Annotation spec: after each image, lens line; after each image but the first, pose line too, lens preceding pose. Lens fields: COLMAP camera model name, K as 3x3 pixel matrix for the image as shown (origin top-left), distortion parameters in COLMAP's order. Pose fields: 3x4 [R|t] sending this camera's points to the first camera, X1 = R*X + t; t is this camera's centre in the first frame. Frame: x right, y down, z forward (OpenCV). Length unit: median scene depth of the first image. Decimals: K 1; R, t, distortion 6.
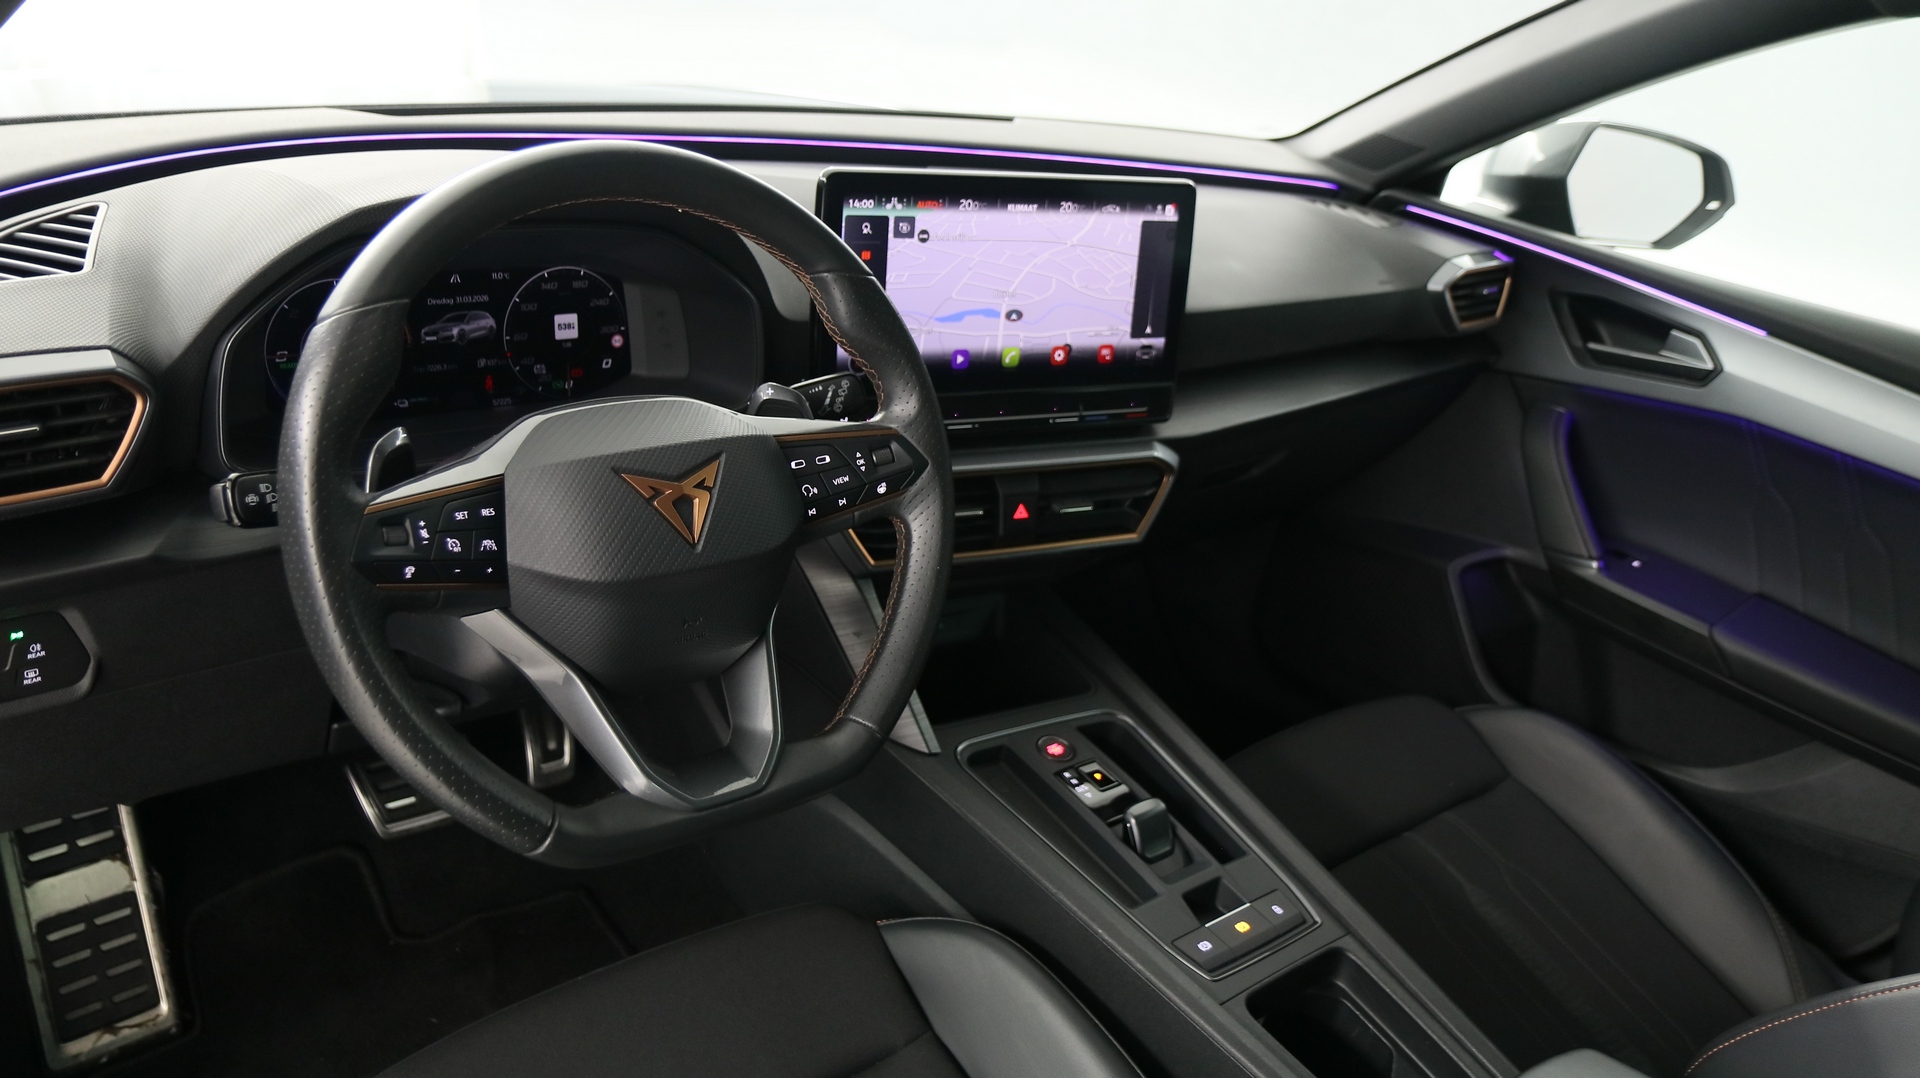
lens RADIAL K [[1469.5, 0, 960.3], [0, 1469.5, 555.7], [0, 0, 1]] dist [-0.012157, 0.012357]
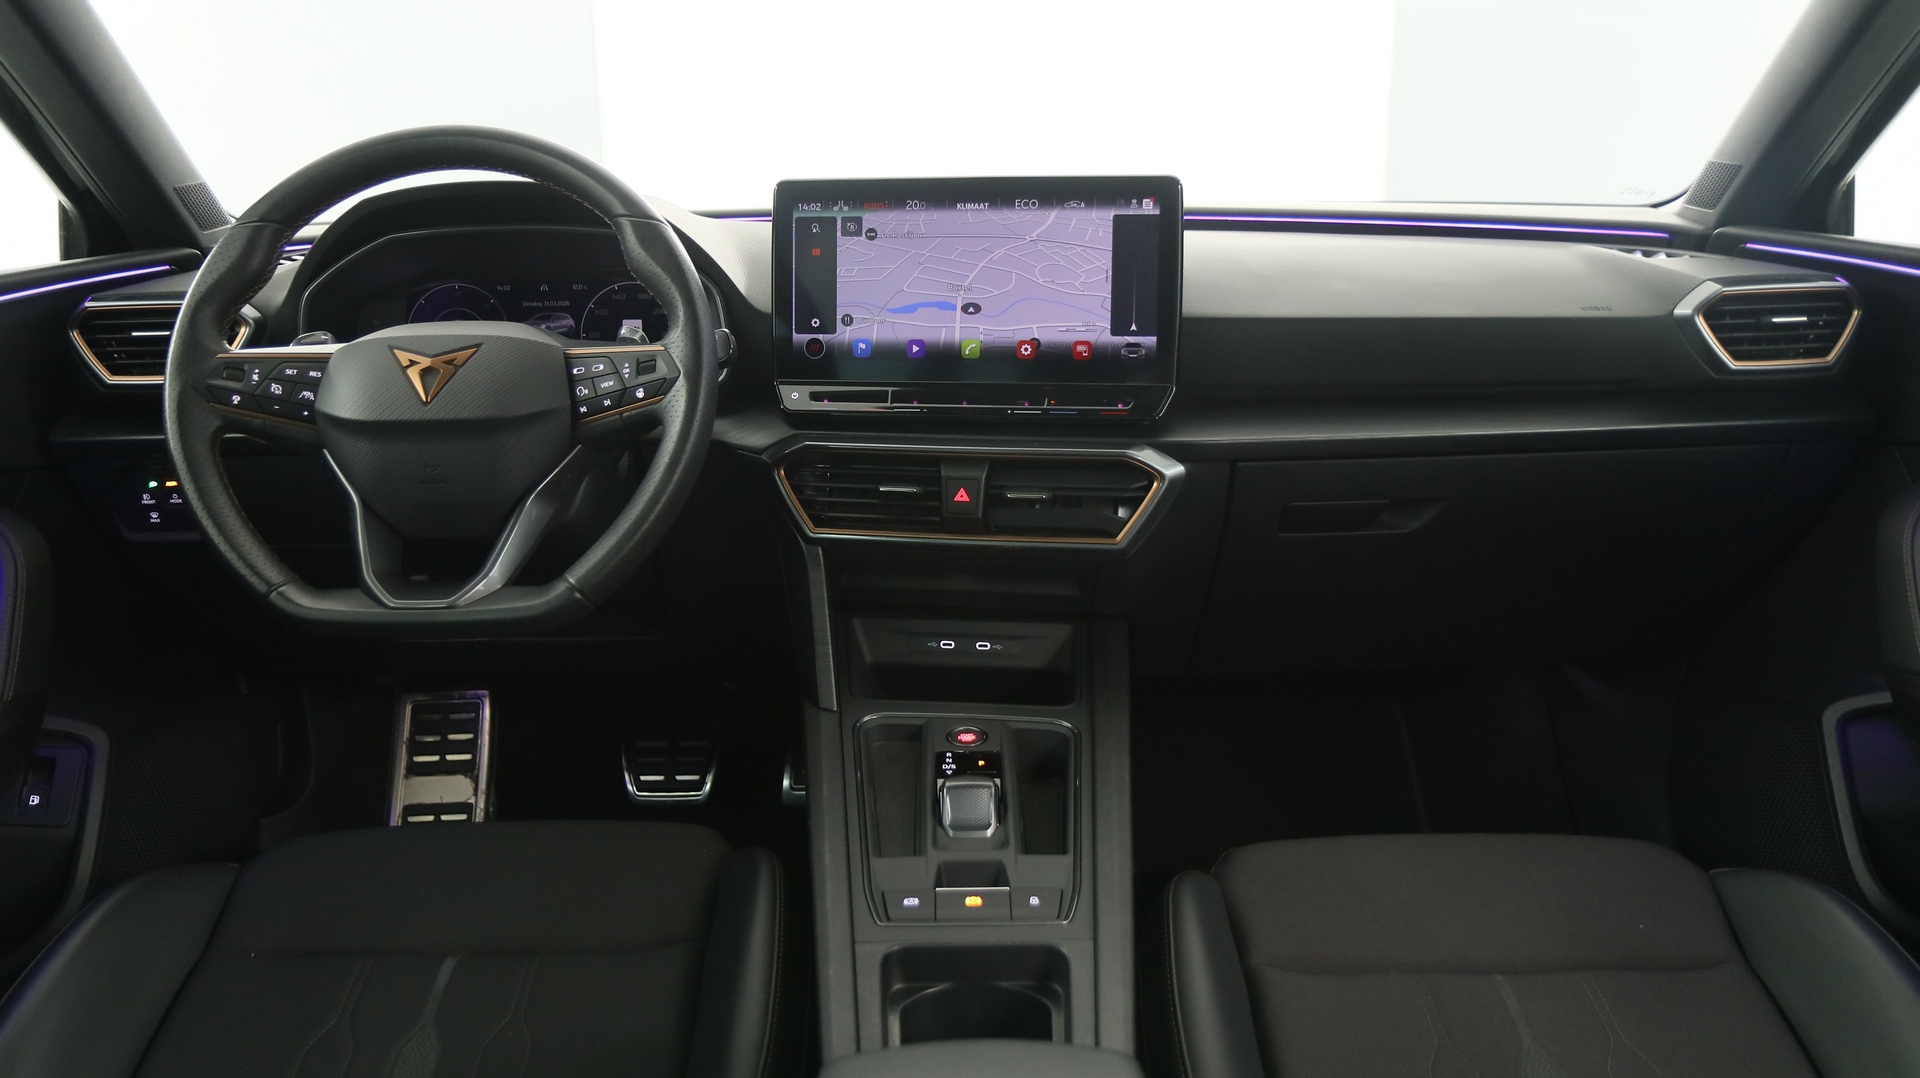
lens RADIAL K [[1469.5, 0, 941.5], [0, 1469.5, 522.0], [0, 0, 1]] dist [-0.012157, 0.012357]
pose [[0.767597, 0.005843, -0.640906, 0.725072], [-0.160879, 0.969701, -0.183841, 0.188526], [0.620413, 0.244224, 0.745280, 0.254809]]
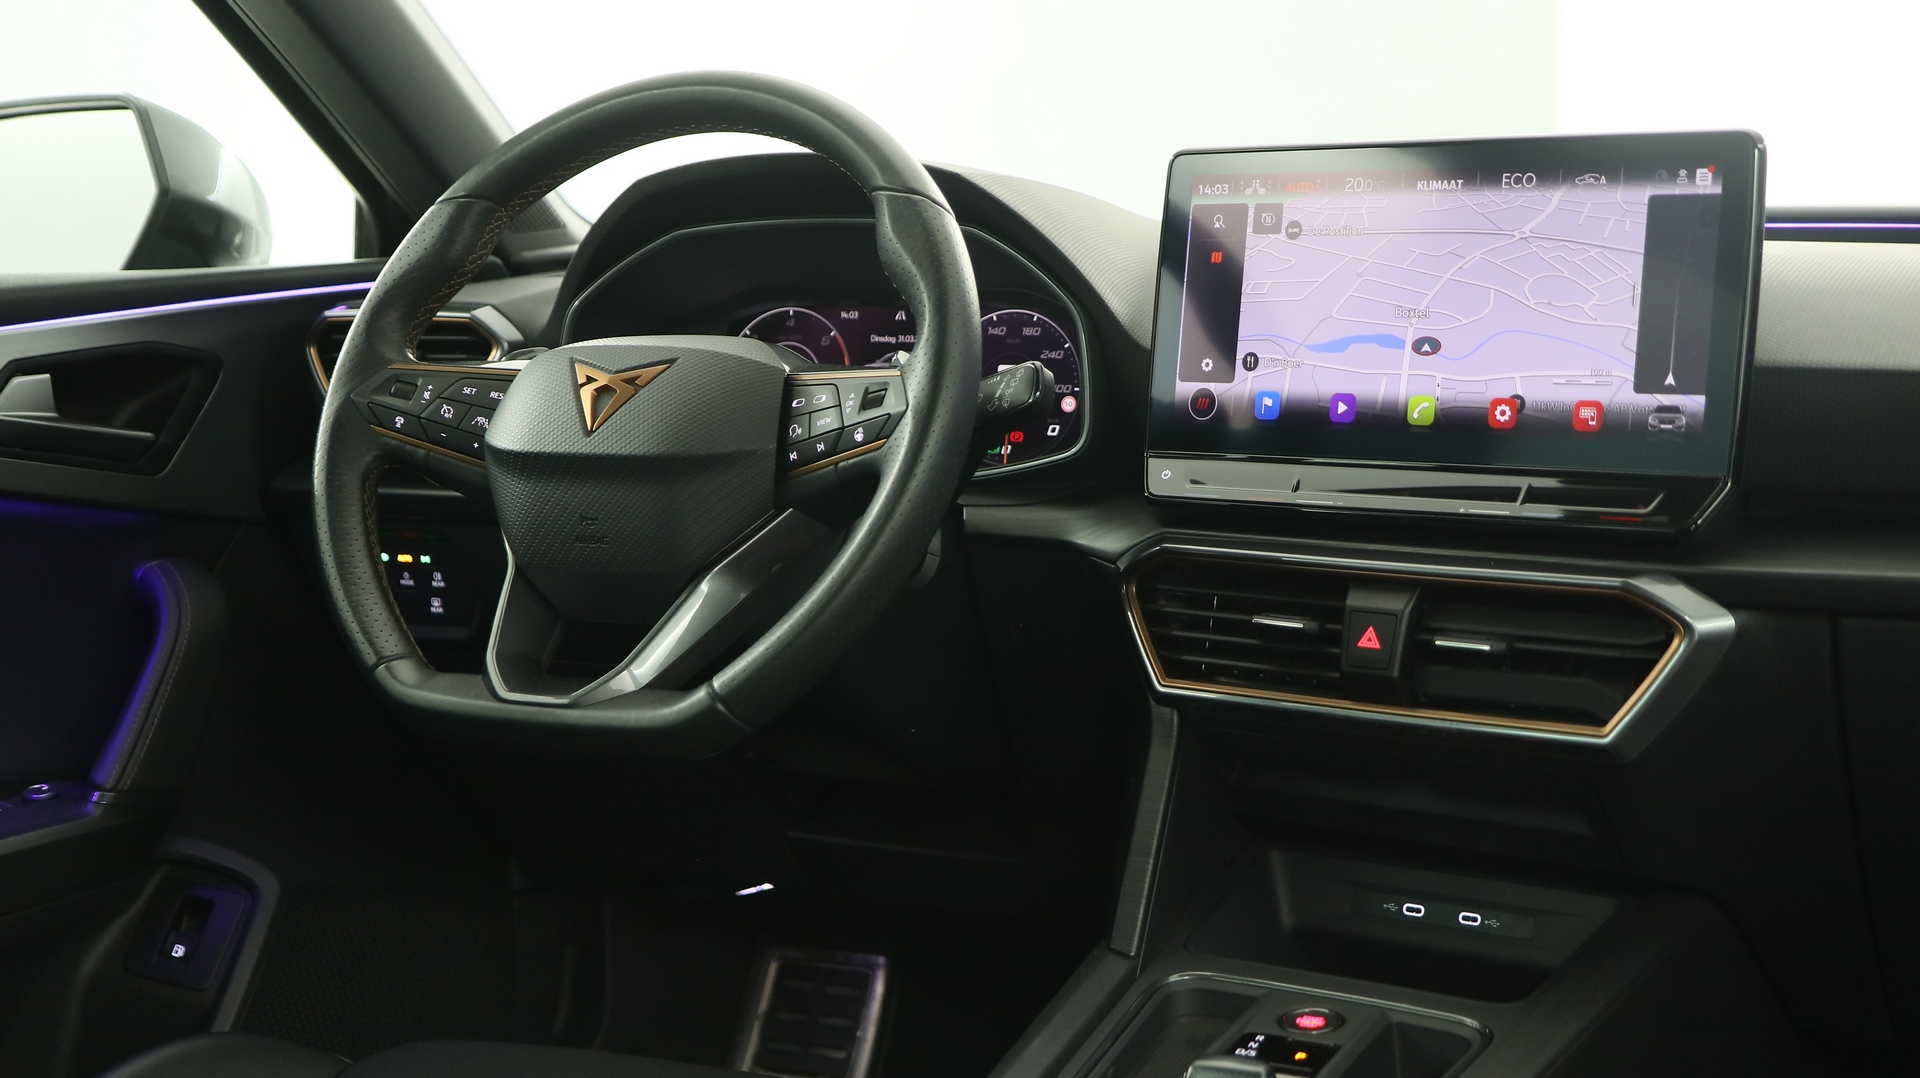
lens RADIAL K [[2747.5, 0, 956.6], [0, 2747.5, 537.1], [0, 0, 1]] dist [0.034170, 0.000000]
pose [[0.385724, -0.045248, -0.921504, 1.130019], [-0.339935, 0.921560, -0.187541, 0.225294], [0.857707, 0.385591, 0.340086, 0.458207]]
